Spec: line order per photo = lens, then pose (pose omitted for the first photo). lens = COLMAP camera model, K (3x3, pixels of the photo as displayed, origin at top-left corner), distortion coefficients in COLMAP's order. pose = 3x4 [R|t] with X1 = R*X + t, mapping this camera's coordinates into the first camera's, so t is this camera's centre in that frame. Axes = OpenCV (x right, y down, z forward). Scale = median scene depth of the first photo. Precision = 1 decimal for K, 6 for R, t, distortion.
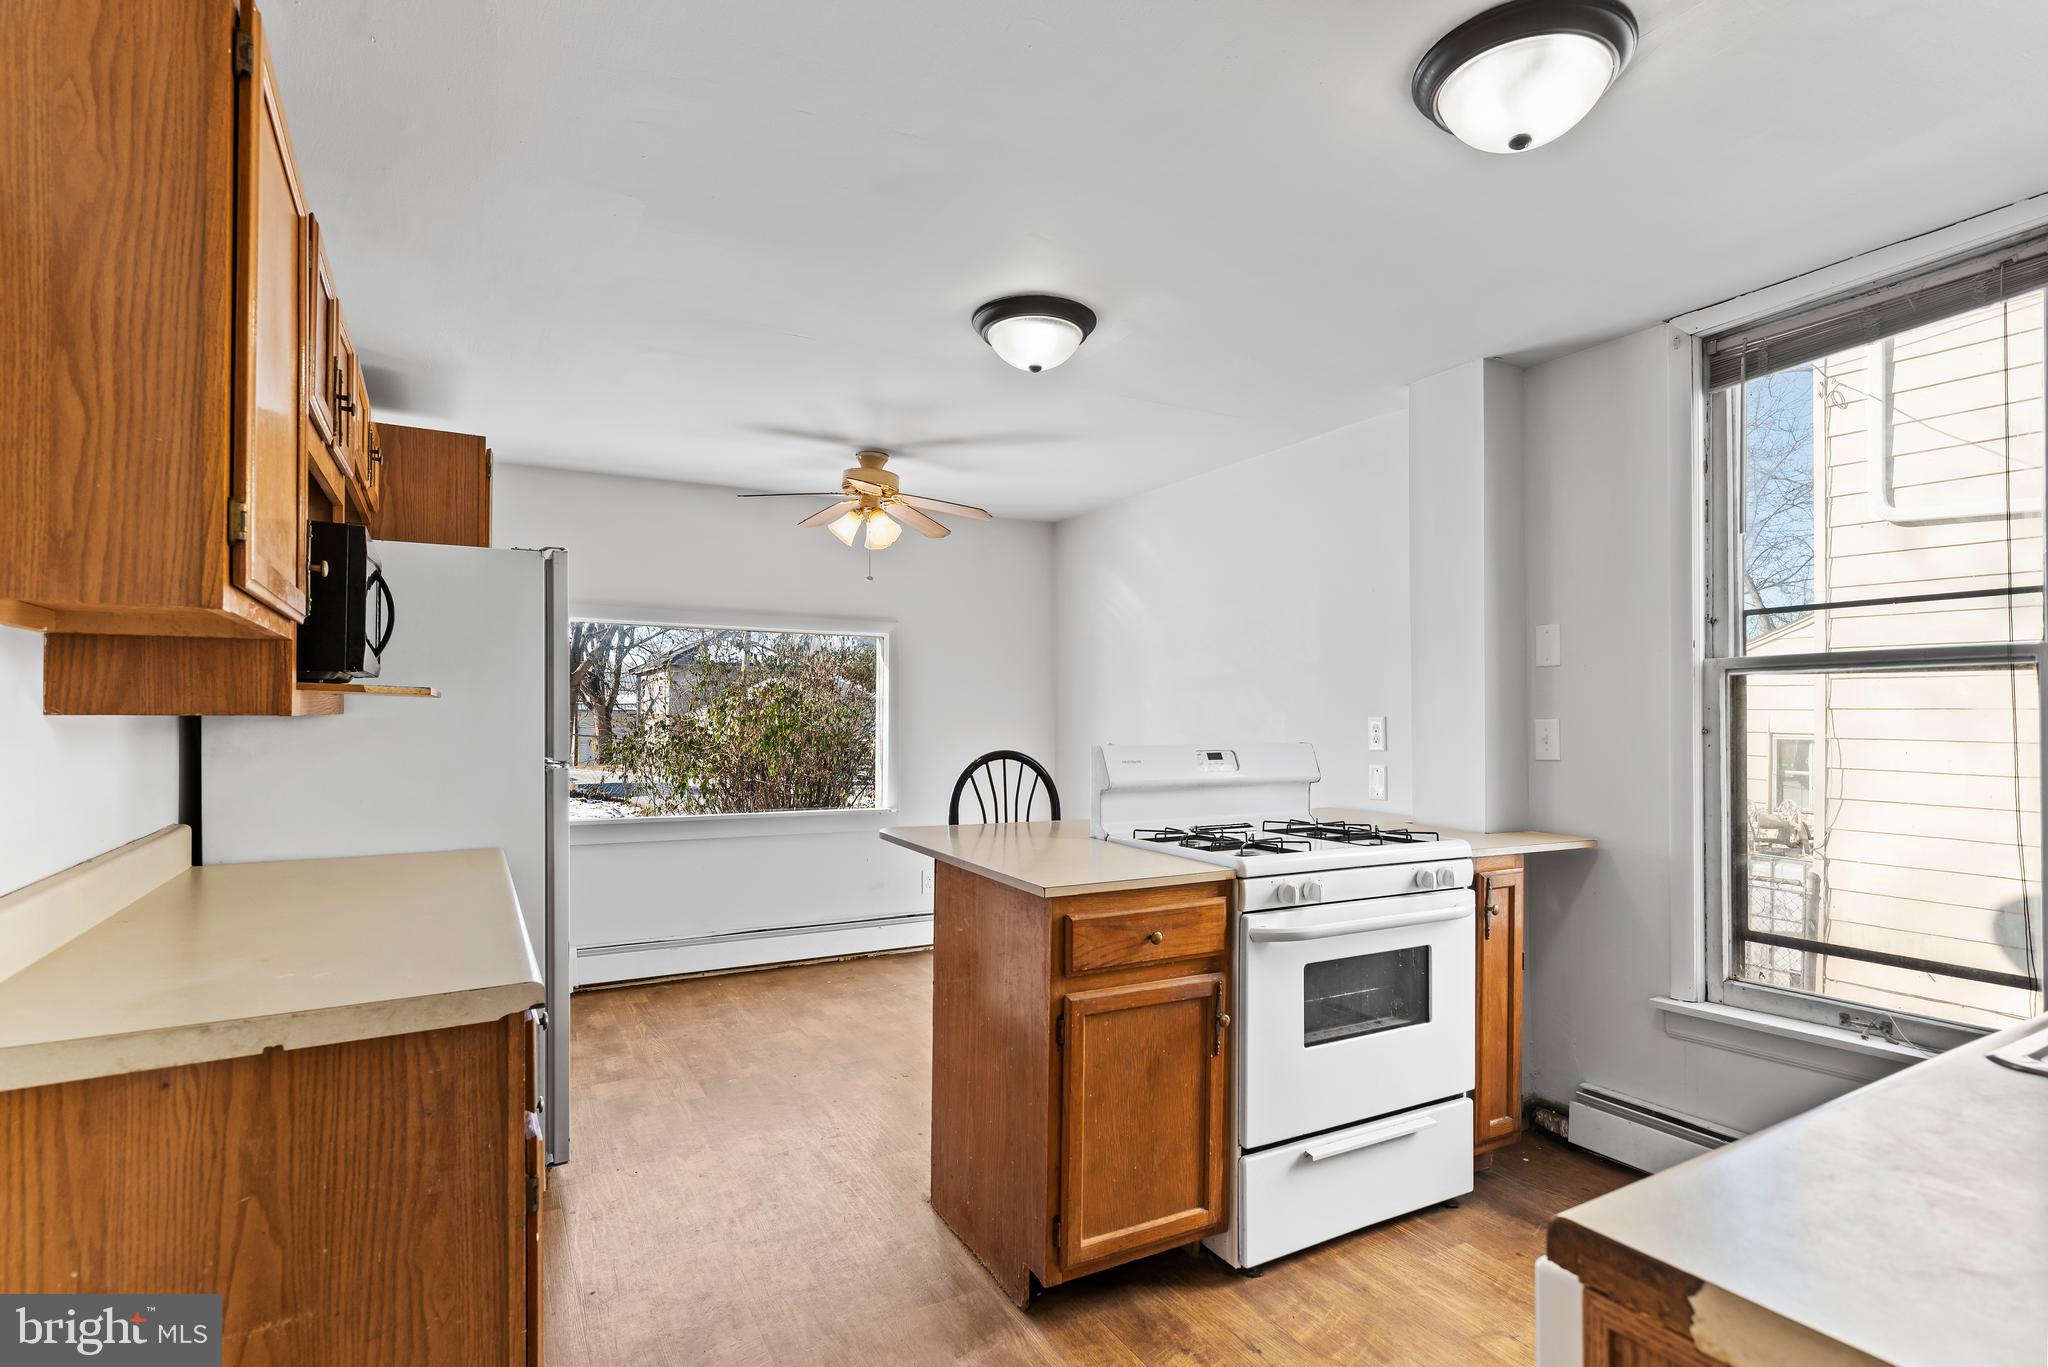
lens RADIAL K [[1021.4, 0, 1033.2], [0, 1021.4, 703.8], [0, 0, 1]] dist [0.000309, 0.000765]
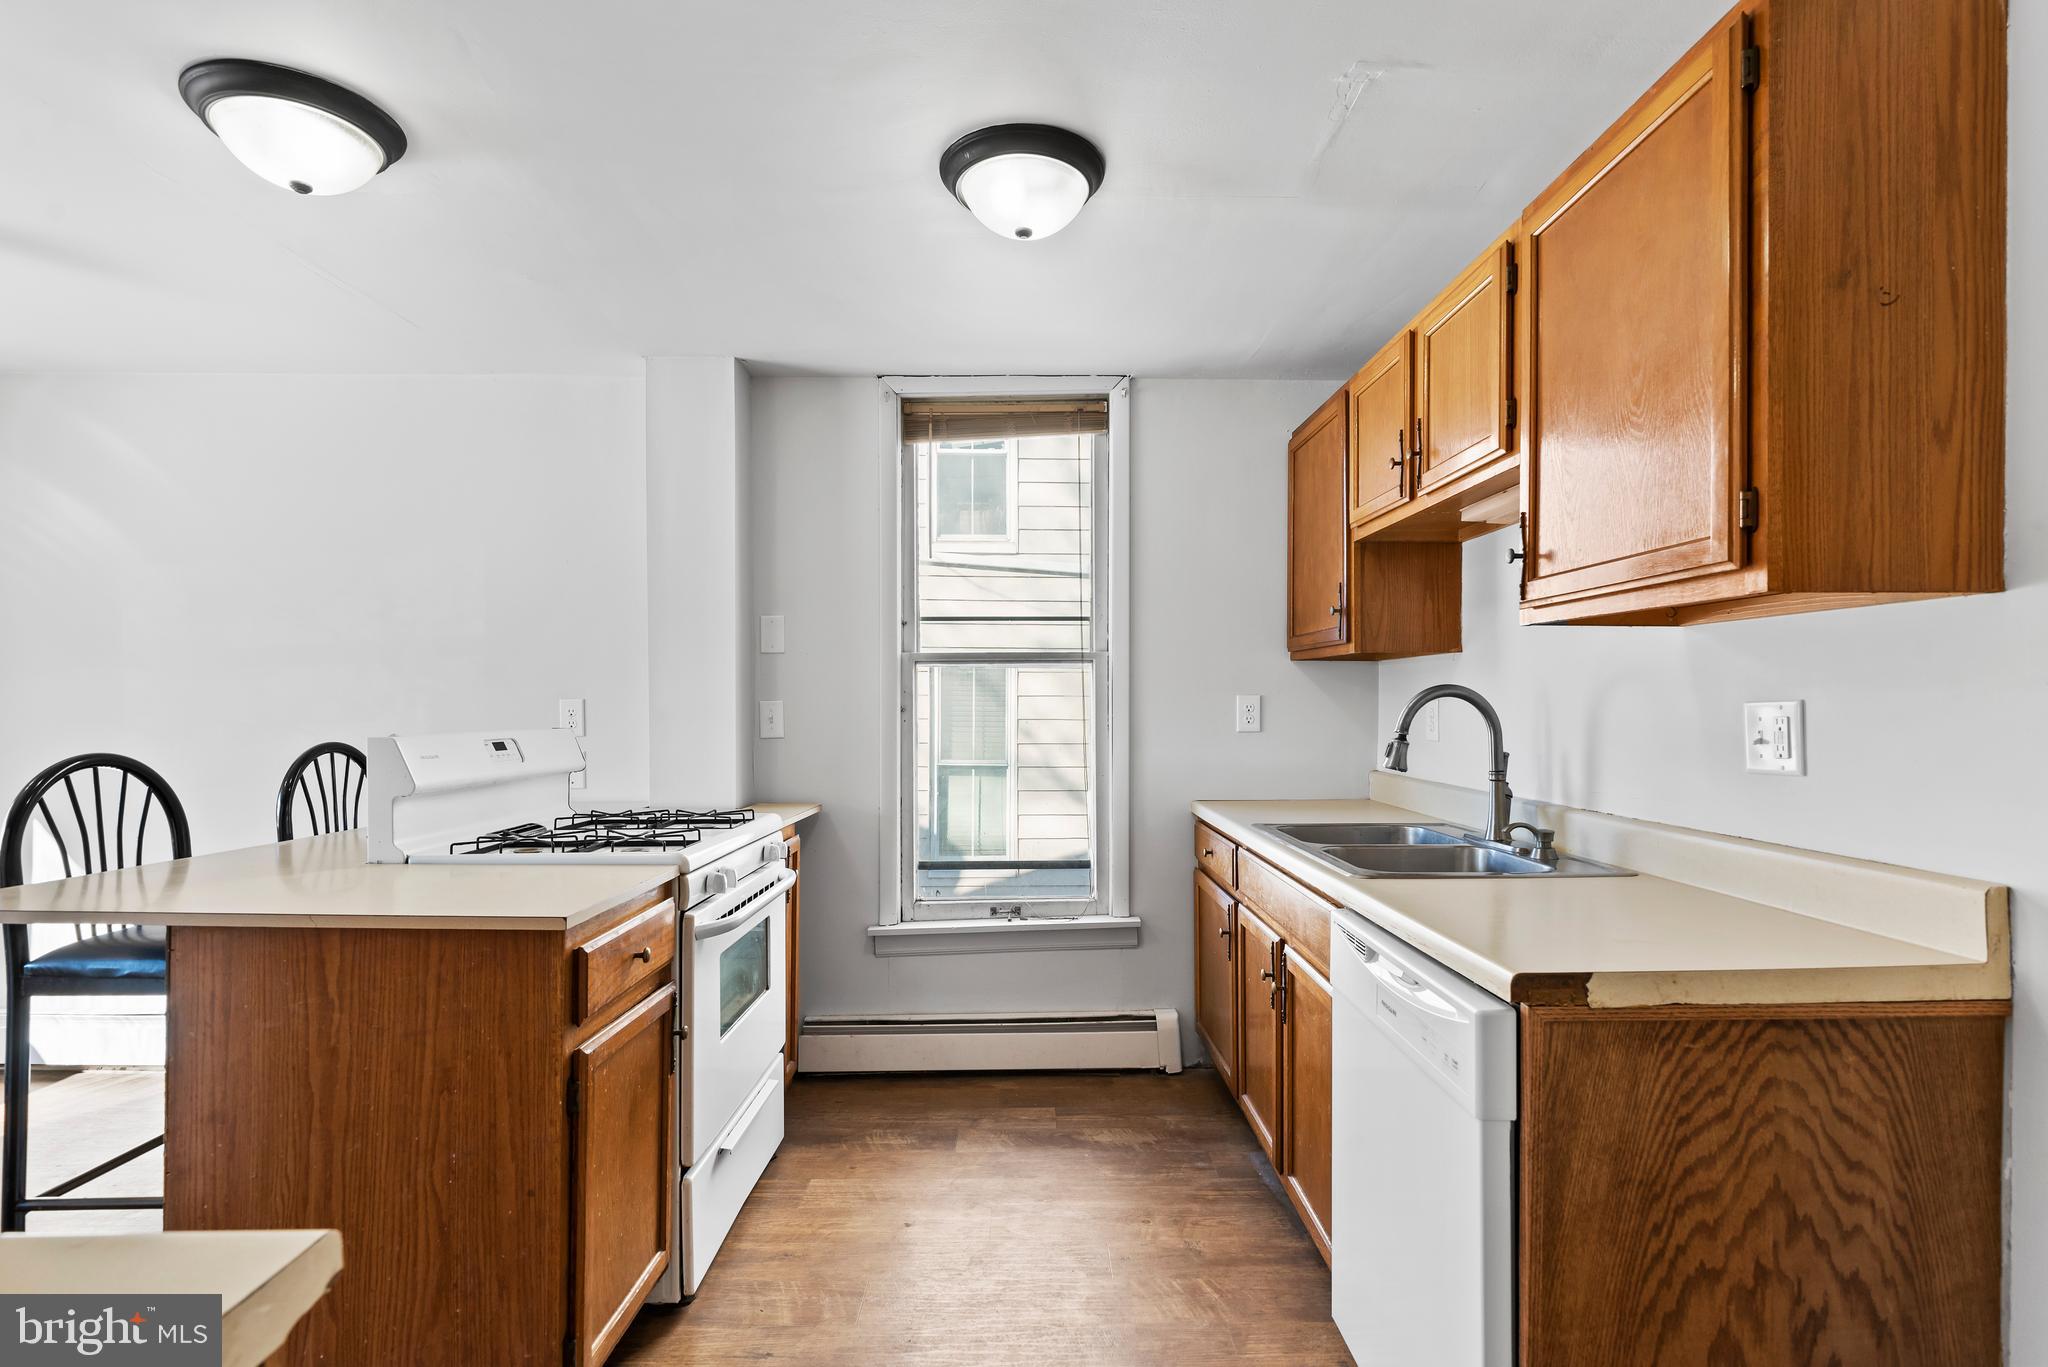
lens RADIAL K [[1021.4, 0, 1061.3], [0, 1021.4, 700.3], [0, 0, 1]] dist [0.000309, 0.000765]
pose [[0.472243, -0.001667, 0.881467, -0.381690], [-0.006611, 0.999963, 0.005432, 0.007430], [-0.881444, -0.008393, 0.472214, 0.235433]]
